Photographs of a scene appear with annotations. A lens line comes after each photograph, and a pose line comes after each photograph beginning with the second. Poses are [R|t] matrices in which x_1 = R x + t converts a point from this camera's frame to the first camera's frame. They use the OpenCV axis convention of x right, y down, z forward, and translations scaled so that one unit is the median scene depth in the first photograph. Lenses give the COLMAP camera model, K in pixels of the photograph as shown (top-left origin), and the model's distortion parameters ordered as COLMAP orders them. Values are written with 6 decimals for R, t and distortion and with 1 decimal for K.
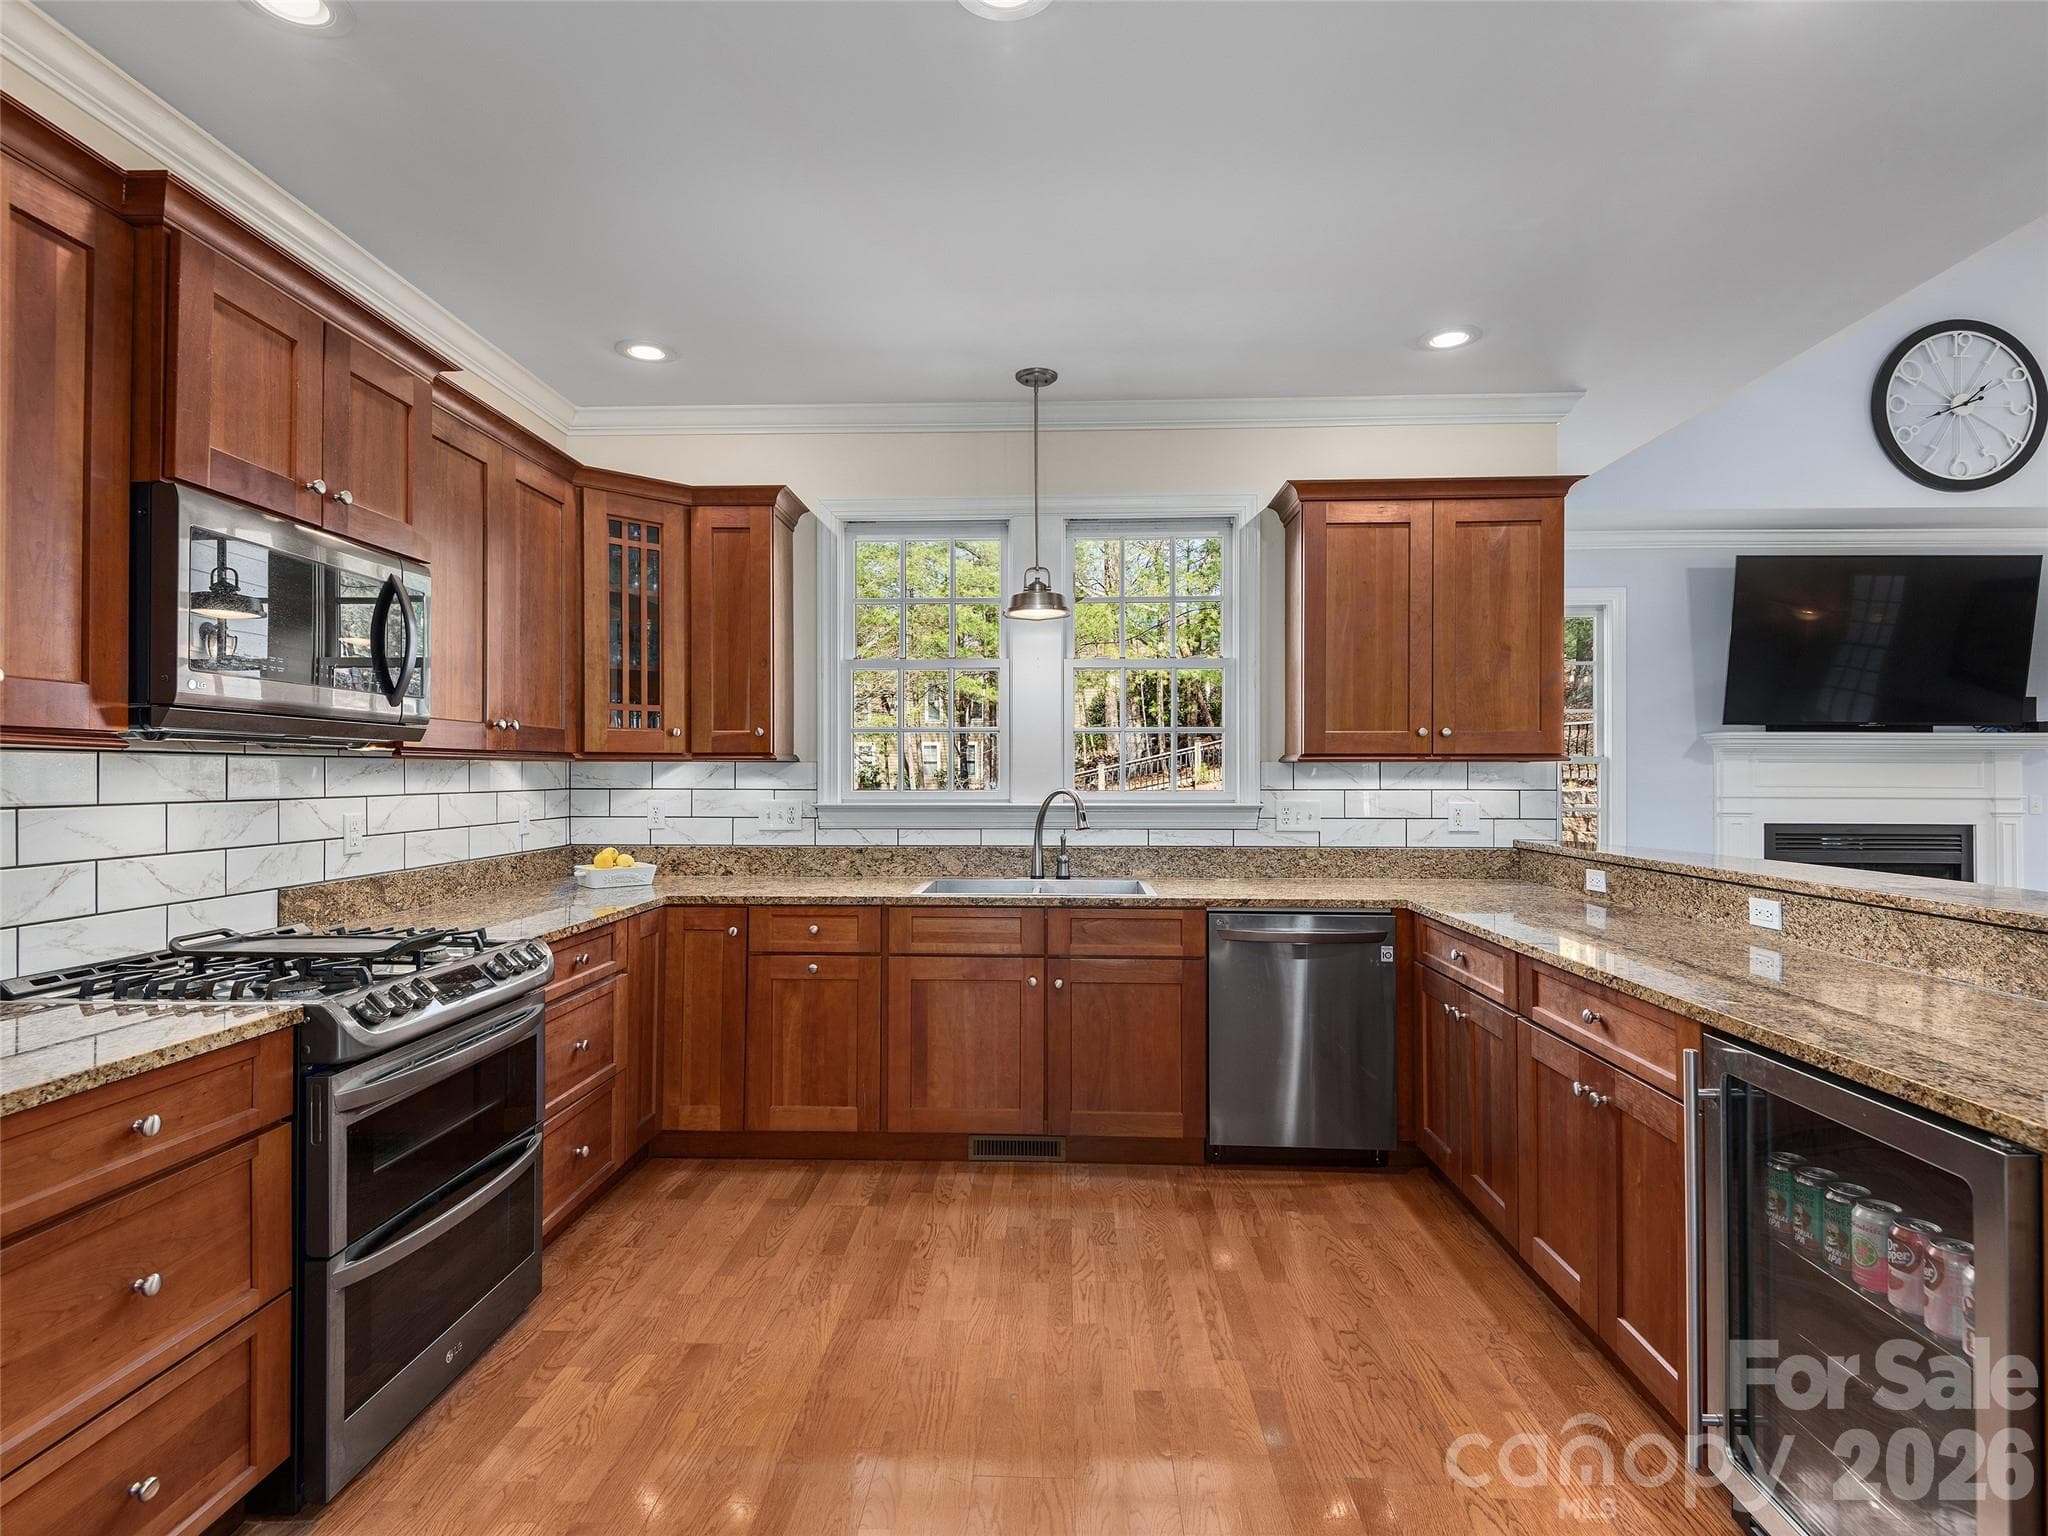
lens RADIAL K [[1034.7, 0, 1024.0], [0, 1034.7, 768.0], [0, 0, 1]] dist [0.047998, -0.028373]
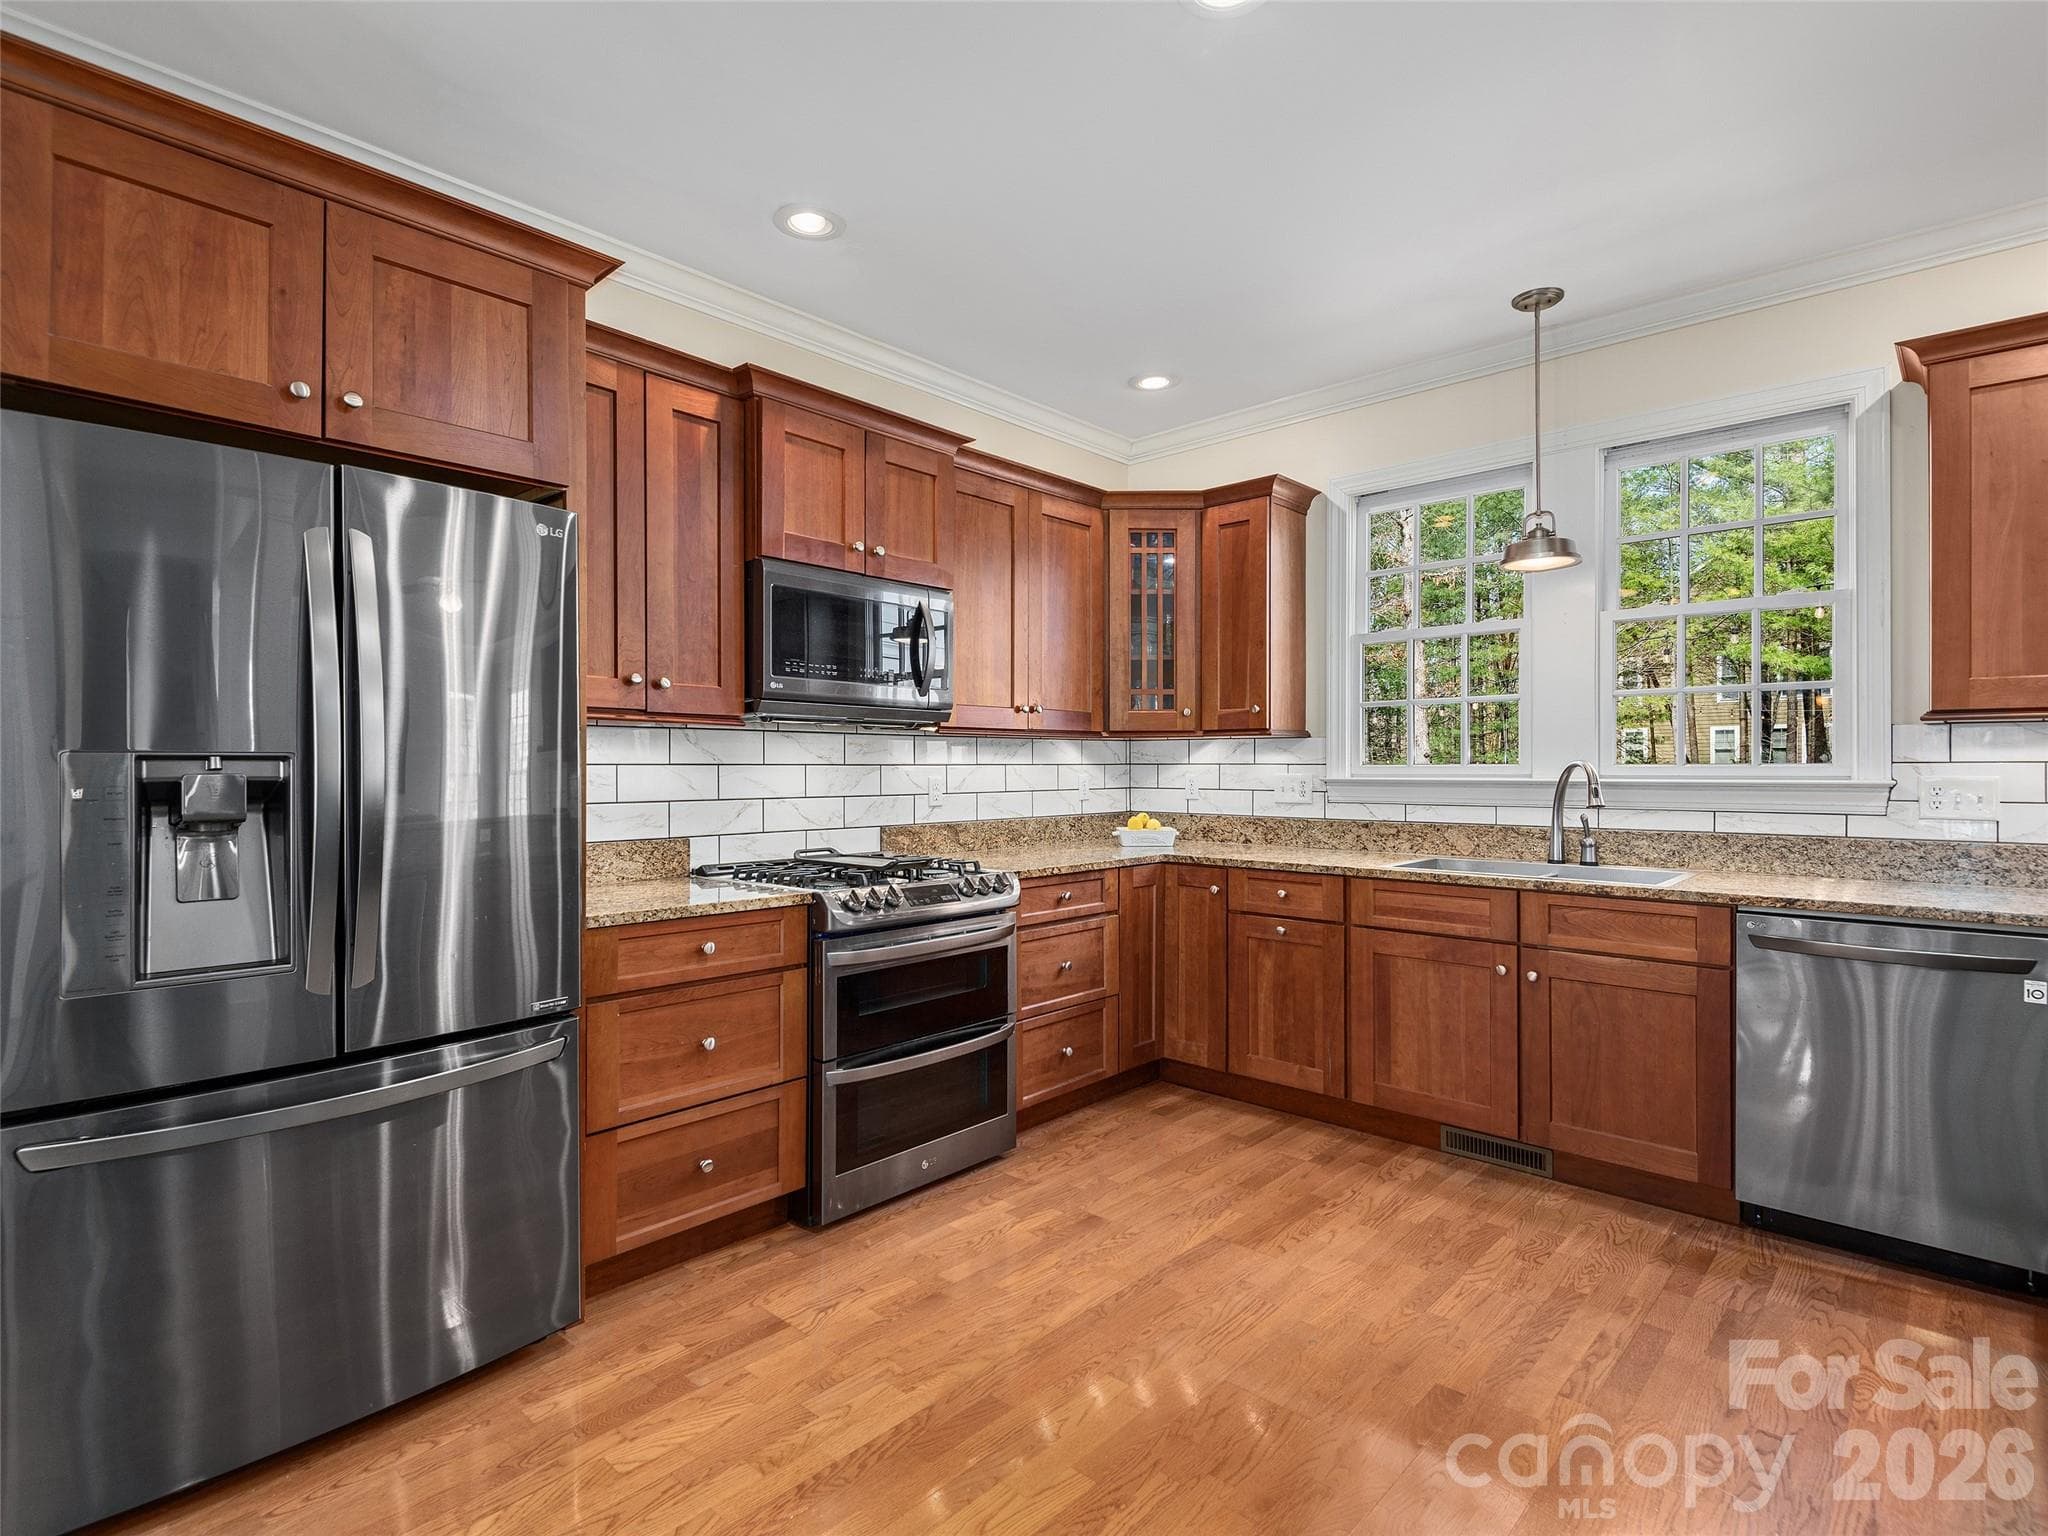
lens RADIAL K [[1034.7, 0, 1024.0], [0, 1034.7, 768.0], [0, 0, 1]] dist [0.047998, -0.028373]
pose [[0.767128, -0.000034, -0.641494, 0.273501], [0.004663, 0.999974, 0.005524, 0.021025], [0.641477, -0.007229, 0.767108, 0.026054]]
